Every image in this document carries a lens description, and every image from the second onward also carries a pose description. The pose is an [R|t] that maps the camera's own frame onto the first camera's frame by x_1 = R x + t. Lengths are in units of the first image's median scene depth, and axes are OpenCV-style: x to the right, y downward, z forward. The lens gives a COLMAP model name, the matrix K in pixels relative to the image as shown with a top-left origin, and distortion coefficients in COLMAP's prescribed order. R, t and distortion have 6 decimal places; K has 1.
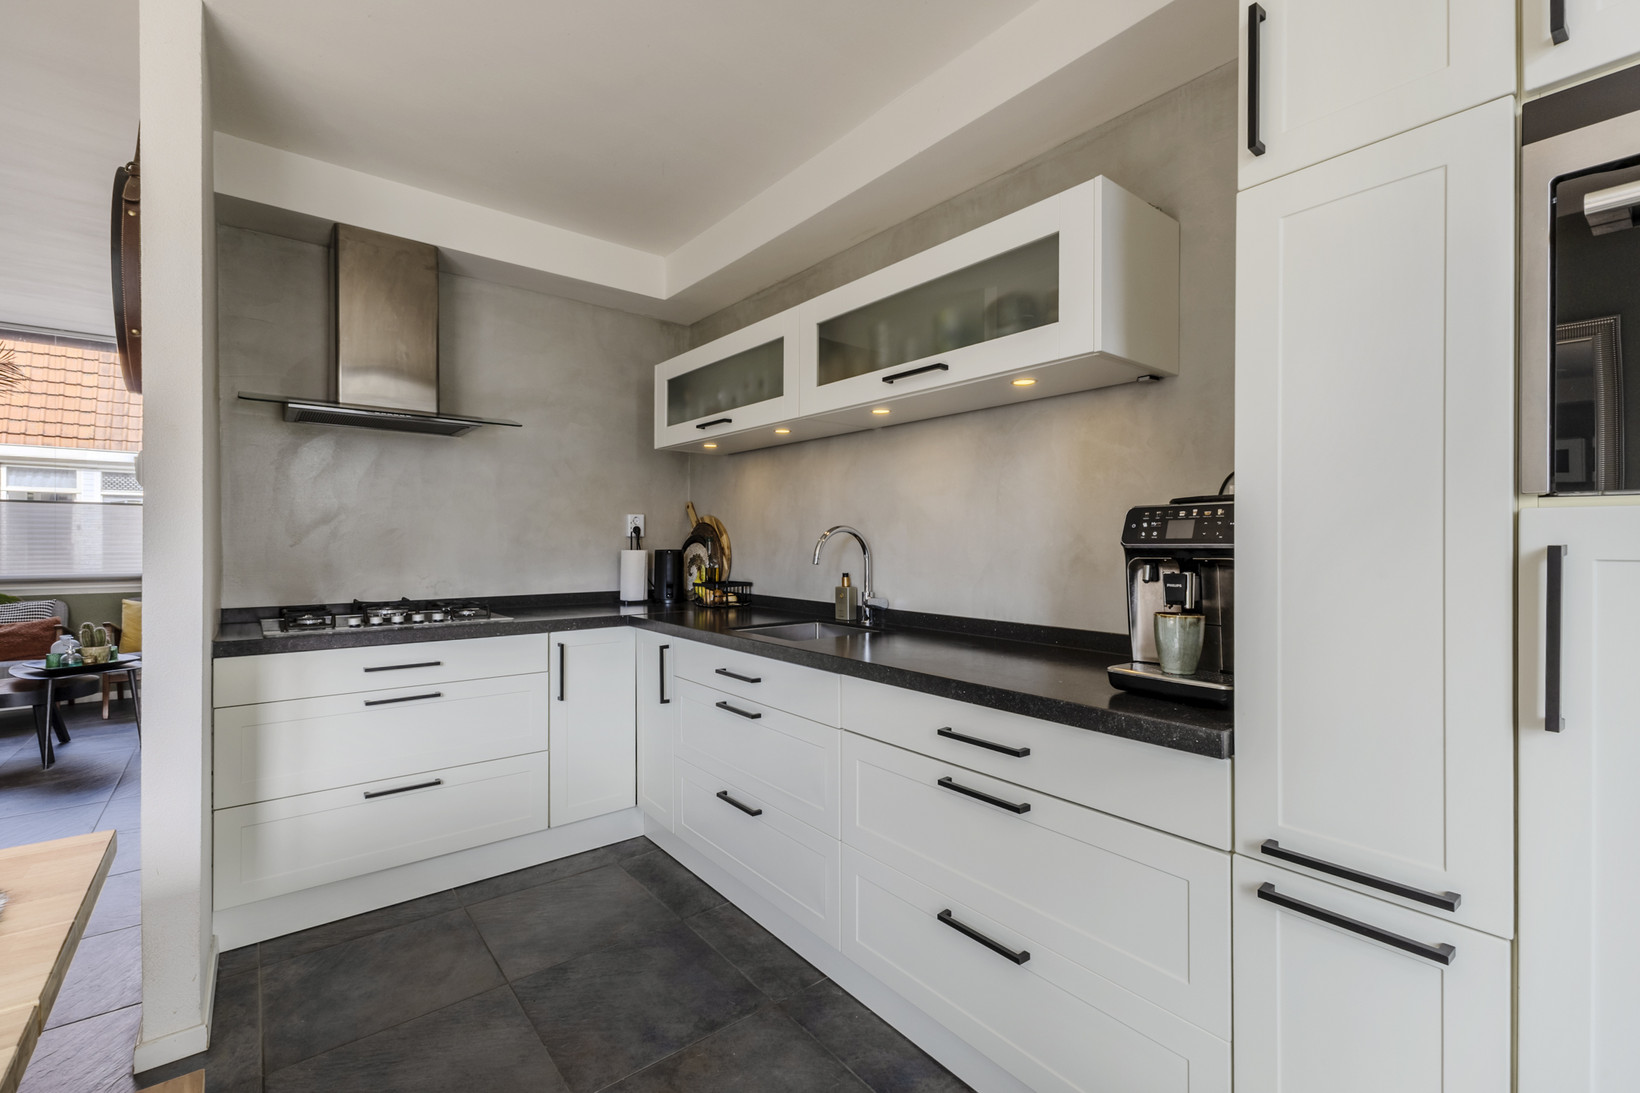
lens RADIAL K [[705.9, 0, 823.6], [0, 705.9, 544.6], [0, 0, 1]] dist [0.010436, -0.001607]
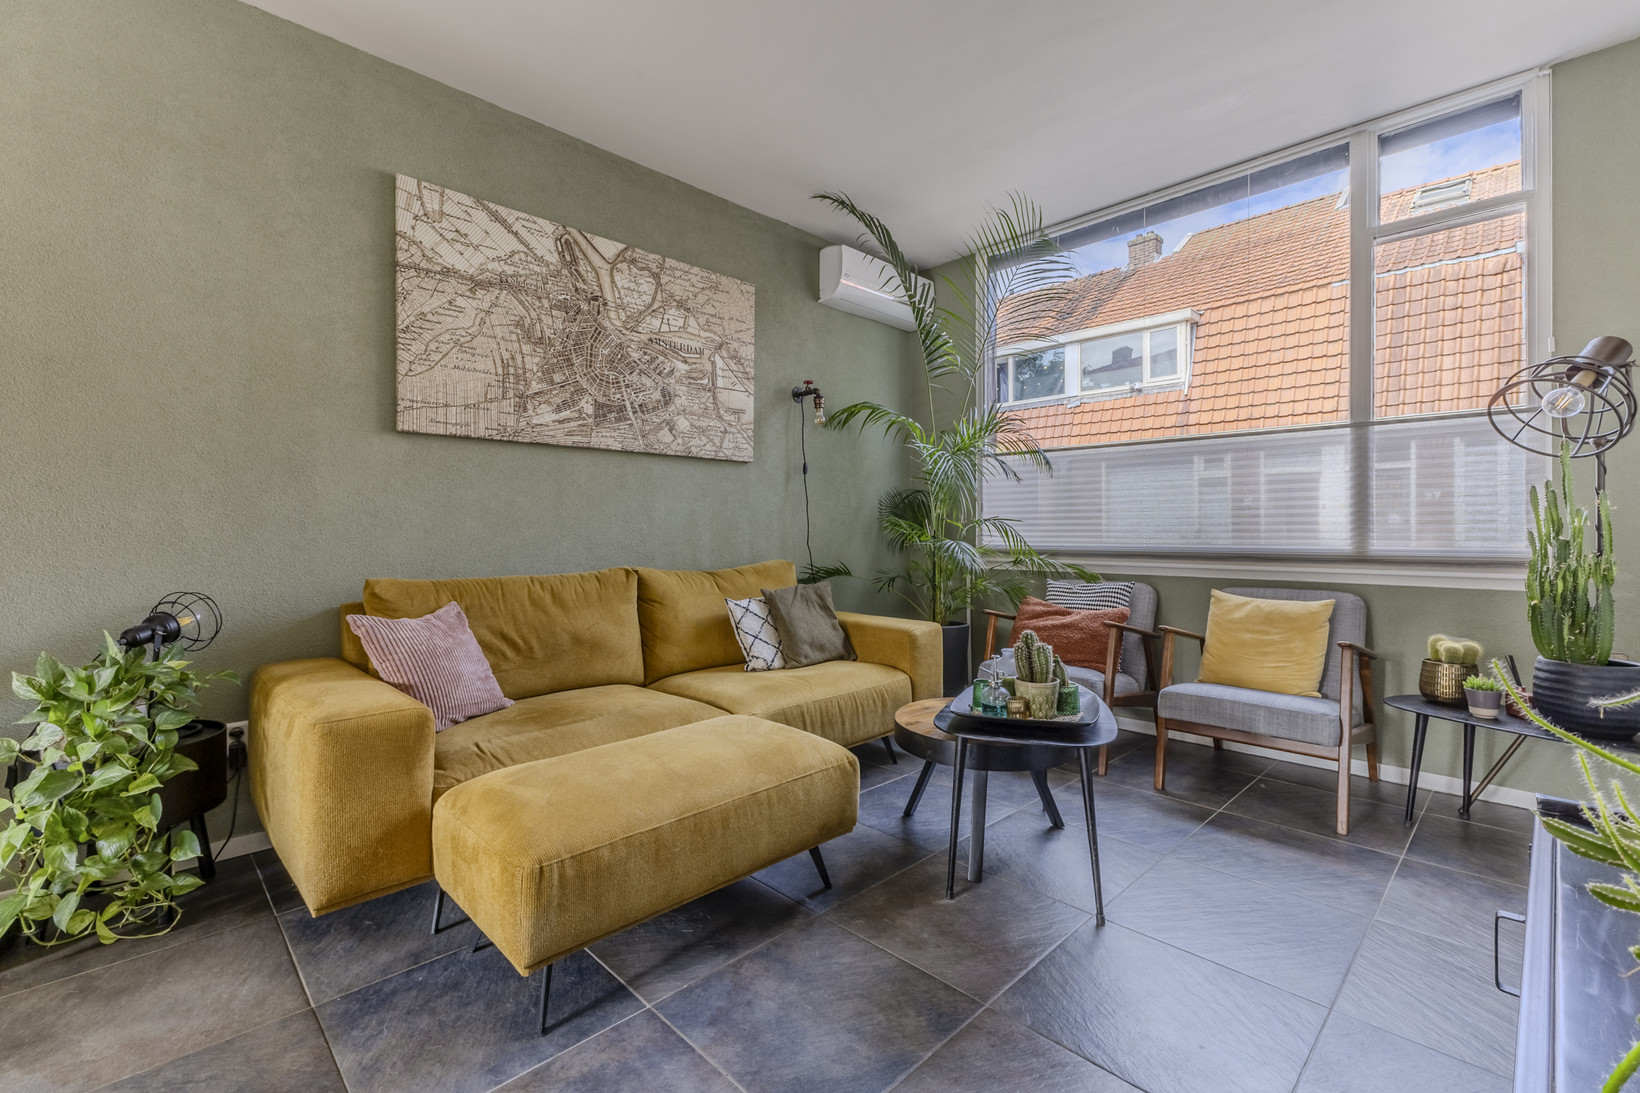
lens RADIAL K [[705.9, 0, 831.2], [0, 705.9, 534.7], [0, 0, 1]] dist [0.010436, -0.001607]
pose [[0.098940, 0.001855, -0.995092, -0.843497], [0.000736, 0.999998, 0.001937, 0.057714], [0.995093, -0.000924, 0.098938, 1.273351]]
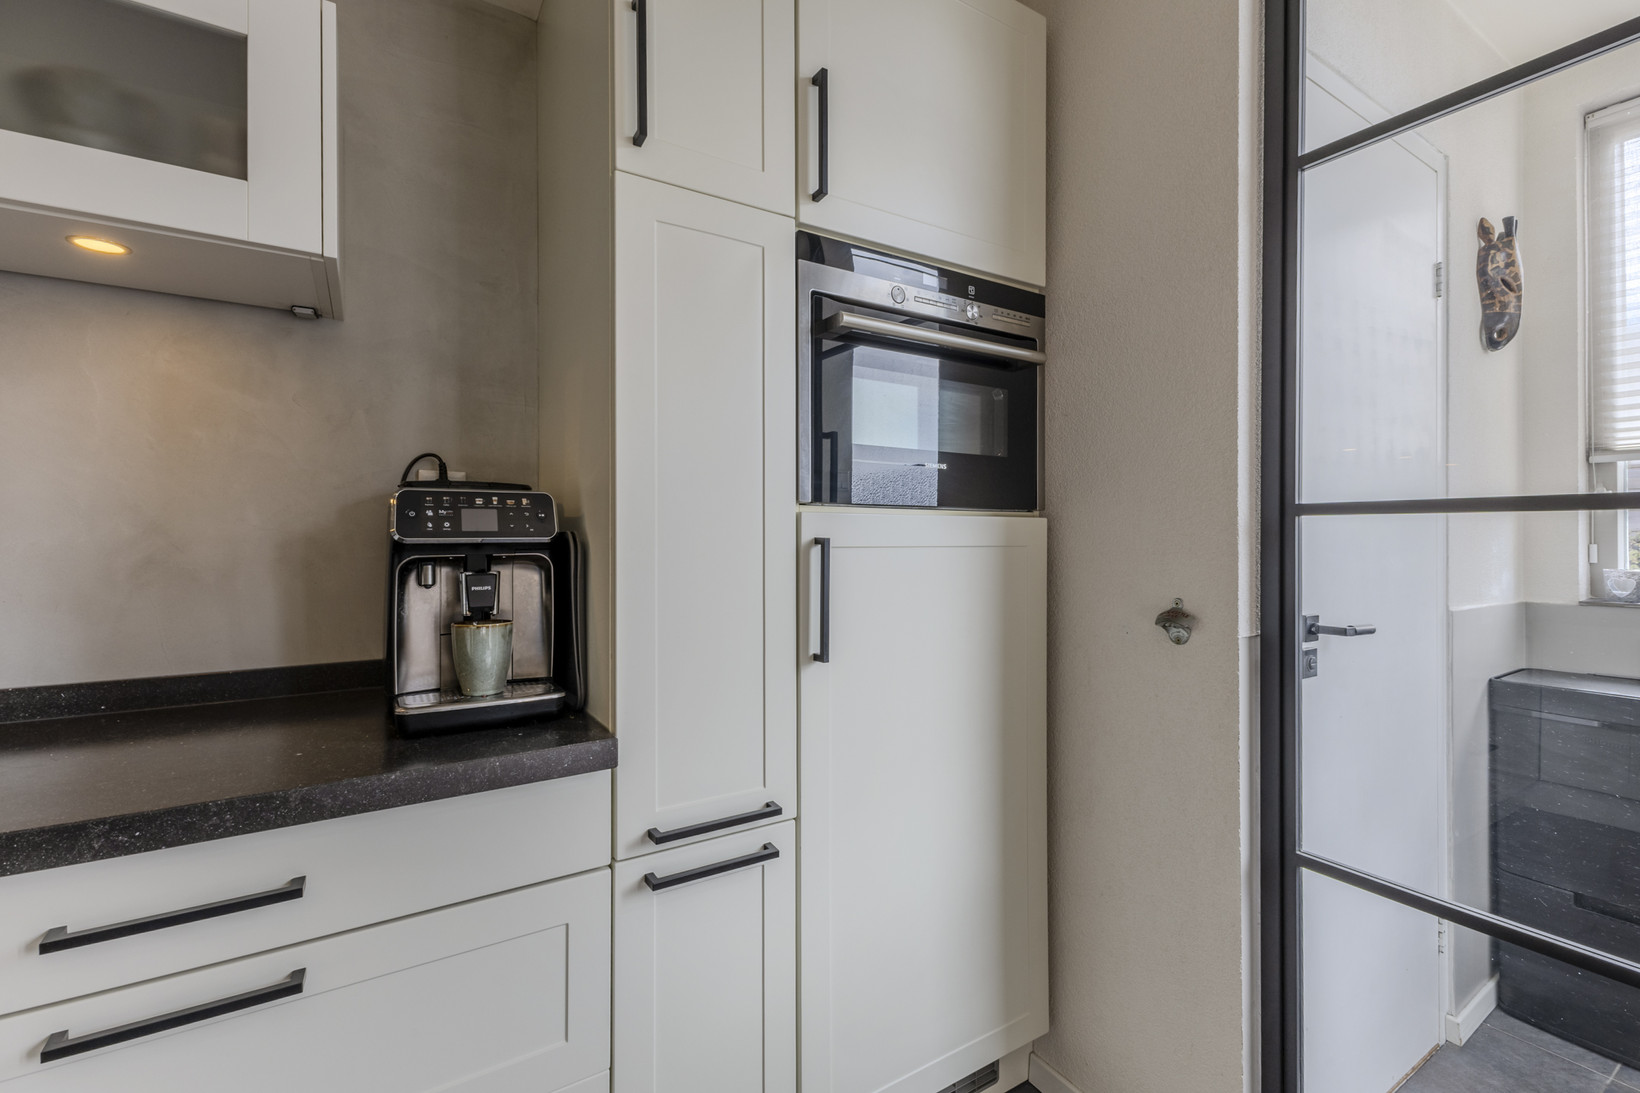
lens RADIAL K [[705.9, 0, 824.9], [0, 705.9, 534.6], [0, 0, 1]] dist [0.010436, -0.001607]
pose [[0.117442, 0.001880, 0.993078, -0.139529], [0.003019, 0.999993, -0.002250, -0.000692], [-0.993075, 0.003262, 0.117435, 0.256878]]
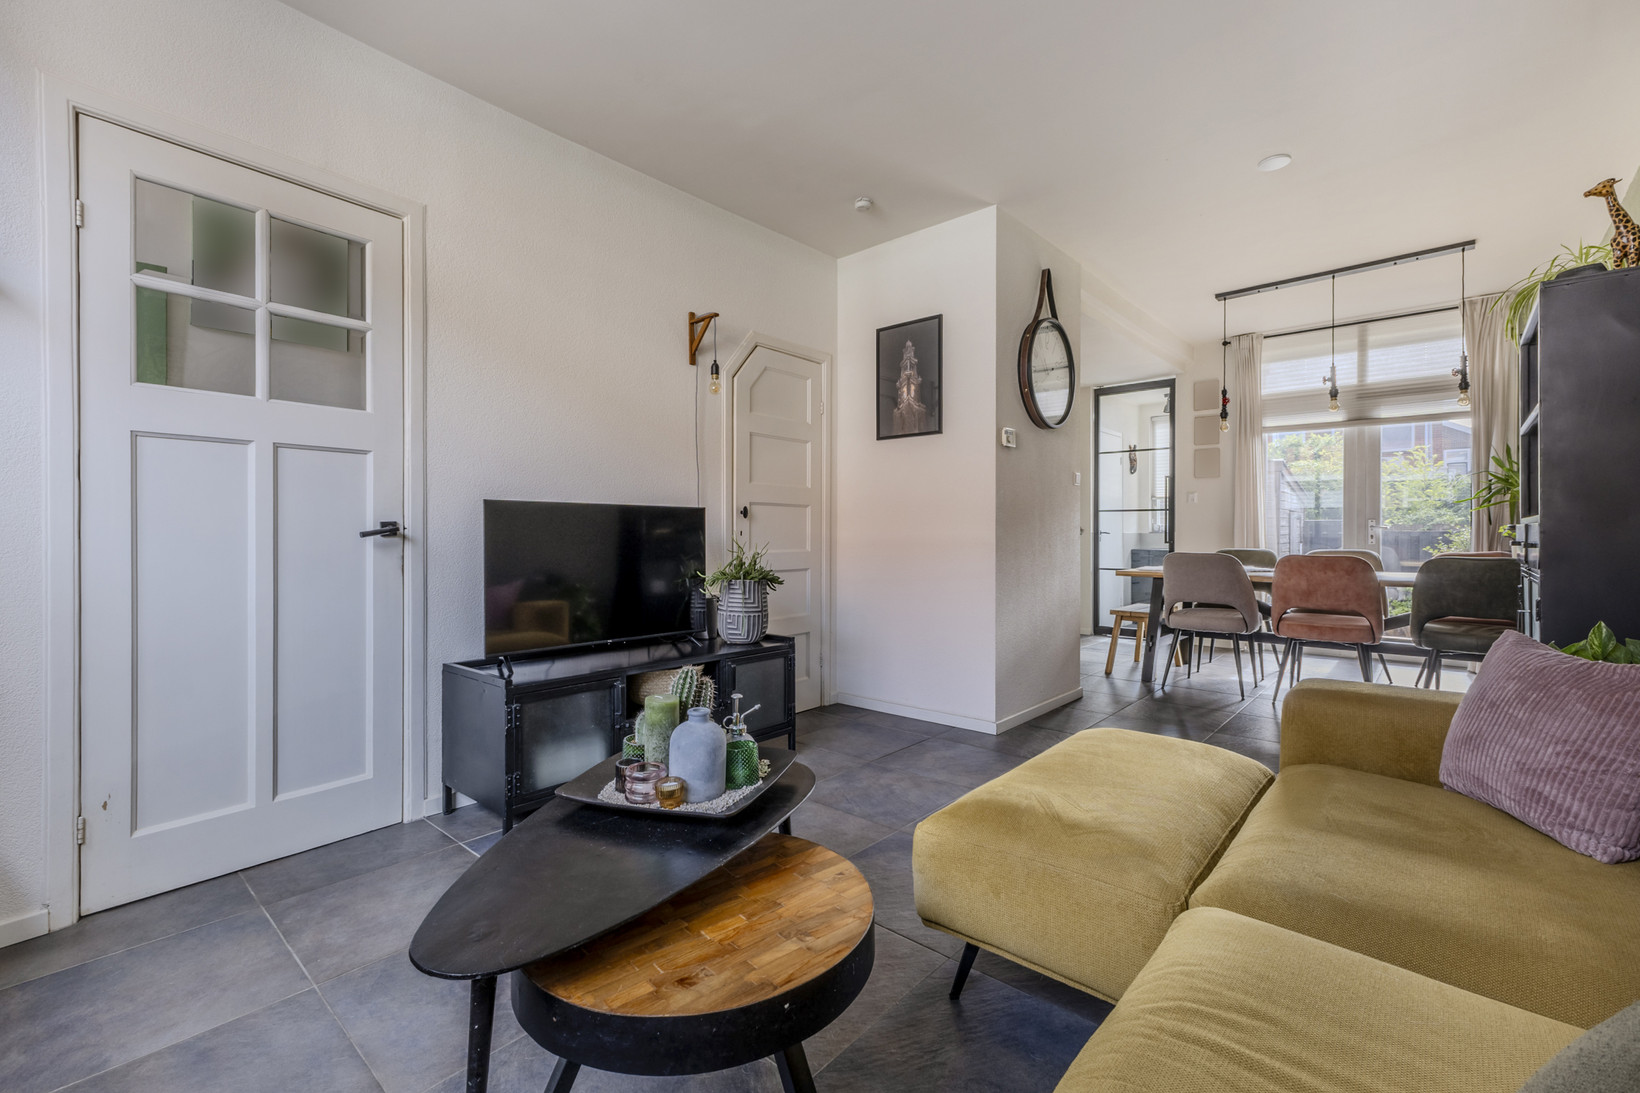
lens RADIAL K [[705.9, 0, 823.8], [0, 705.9, 533.9], [0, 0, 1]] dist [0.010436, -0.001607]
pose [[-0.165088, -0.005854, 0.986262, -2.197694], [0.006139, 0.999957, 0.006962, 0.046084], [-0.986260, 0.007204, -0.165045, 1.526164]]
